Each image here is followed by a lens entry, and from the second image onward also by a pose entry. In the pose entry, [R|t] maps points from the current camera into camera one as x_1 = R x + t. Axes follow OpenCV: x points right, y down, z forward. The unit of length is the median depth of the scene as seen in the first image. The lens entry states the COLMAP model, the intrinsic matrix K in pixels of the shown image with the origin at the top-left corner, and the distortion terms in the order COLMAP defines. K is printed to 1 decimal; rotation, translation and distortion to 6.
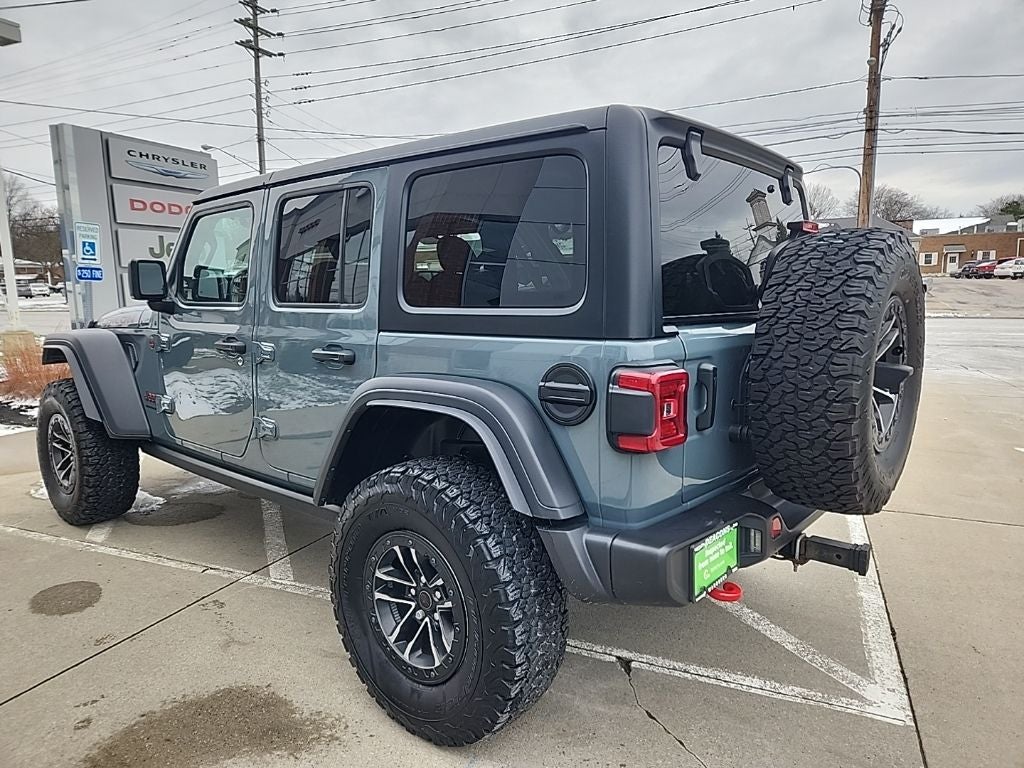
lens RADIAL K [[684.6, 0, 500.9], [0, 684.6, 385.9], [0, 0, 1]] dist [0.078414, -0.065585]
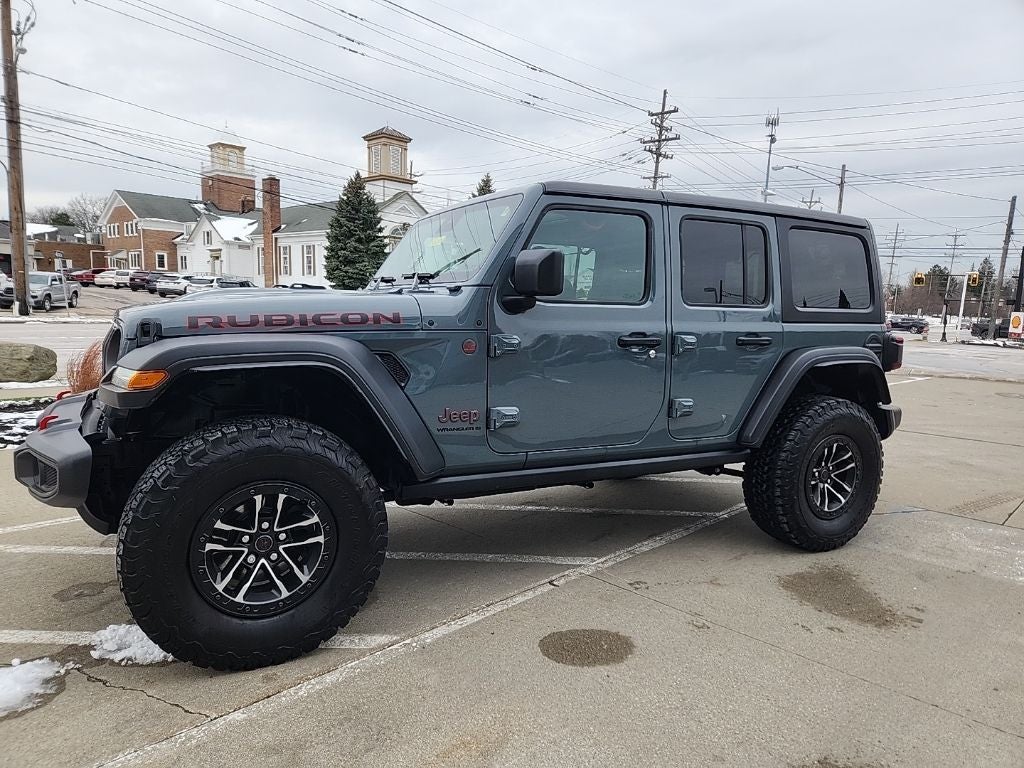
lens RADIAL K [[684.6, 0, 515.8], [0, 684.6, 393.0], [0, 0, 1]] dist [0.078414, -0.065585]
pose [[0.342652, -0.100372, 0.934085, -0.587952], [0.100364, 0.992497, 0.069833, -0.028518], [-0.934086, 0.069820, 0.350155, 0.319492]]
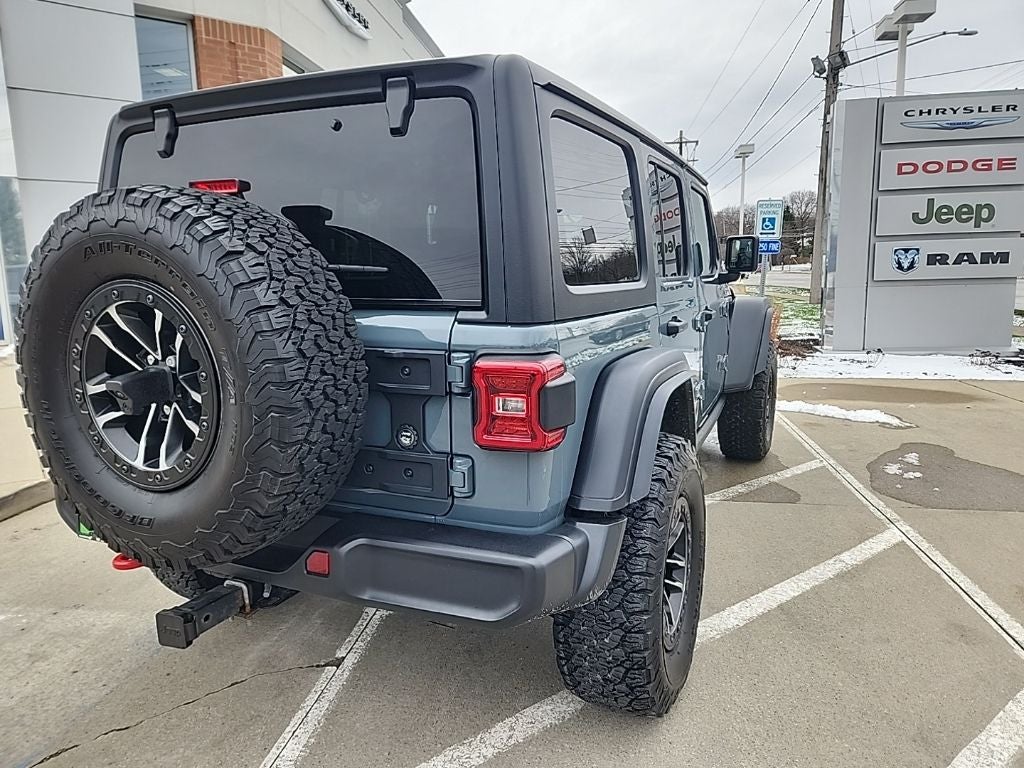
lens RADIAL K [[684.6, 0, 511.6], [0, 684.6, 382.4], [0, 0, 1]] dist [0.078414, -0.065585]
pose [[0.266149, 0.160931, -0.950403, 0.376806], [-0.121272, 0.983721, 0.132611, -0.046209], [0.956273, 0.079963, 0.281333, 0.324524]]
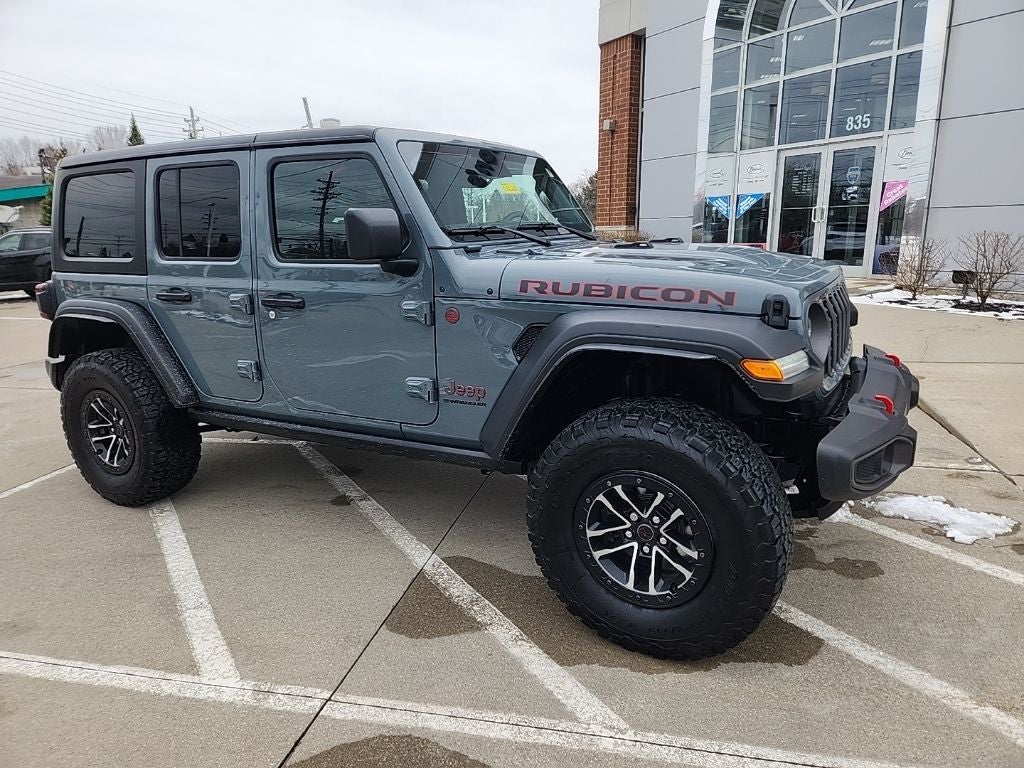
lens RADIAL K [[684.6, 0, 507.8], [0, 684.6, 377.7], [0, 0, 1]] dist [0.078414, -0.065585]
pose [[-0.982486, 0.073803, -0.171098, -0.067628], [0.008431, 0.934885, 0.354850, -0.147687], [0.186146, 0.347193, -0.919134, 0.977087]]
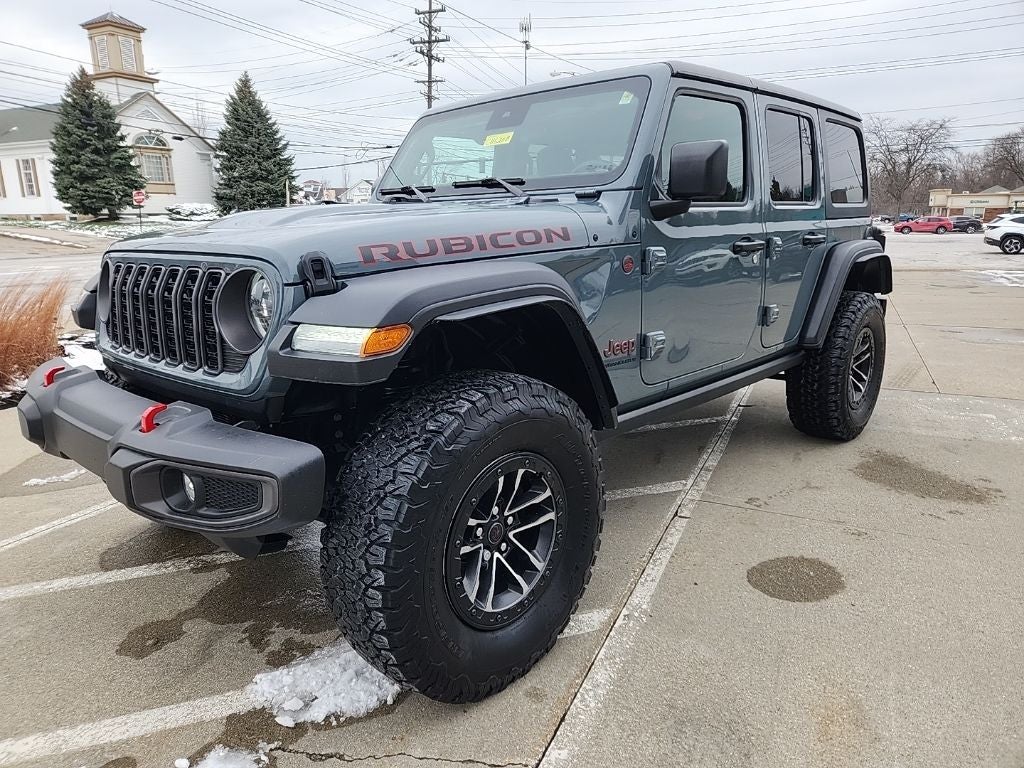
lens RADIAL K [[684.6, 0, 511.9], [0, 684.6, 375.8], [0, 0, 1]] dist [0.078414, -0.065585]
pose [[0.034646, -0.213848, 0.976252, -0.566308], [0.158023, 0.965723, 0.205933, -0.054453], [-0.986827, 0.147136, 0.067251, 0.515376]]
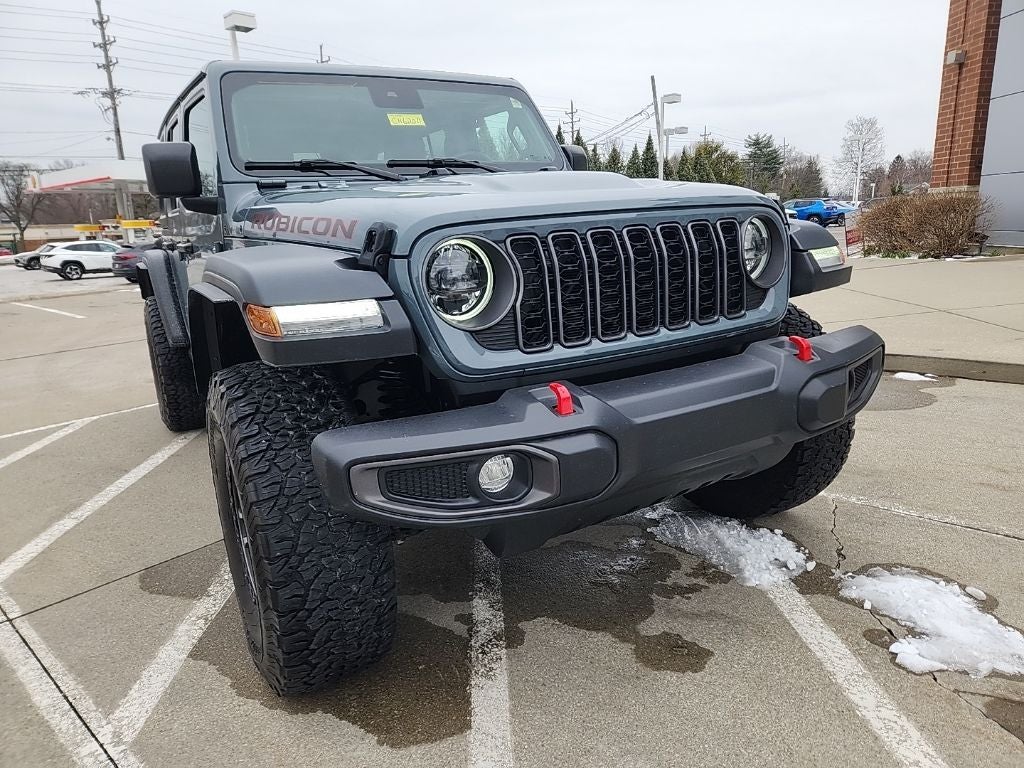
lens RADIAL K [[684.6, 0, 509.5], [0, 684.6, 378.5], [0, 0, 1]] dist [0.078414, -0.065585]
pose [[-0.943430, -0.020673, 0.330928, -0.337773], [0.102384, 0.931119, 0.350049, -0.100013], [-0.315370, 0.364128, -0.876329, 0.901018]]
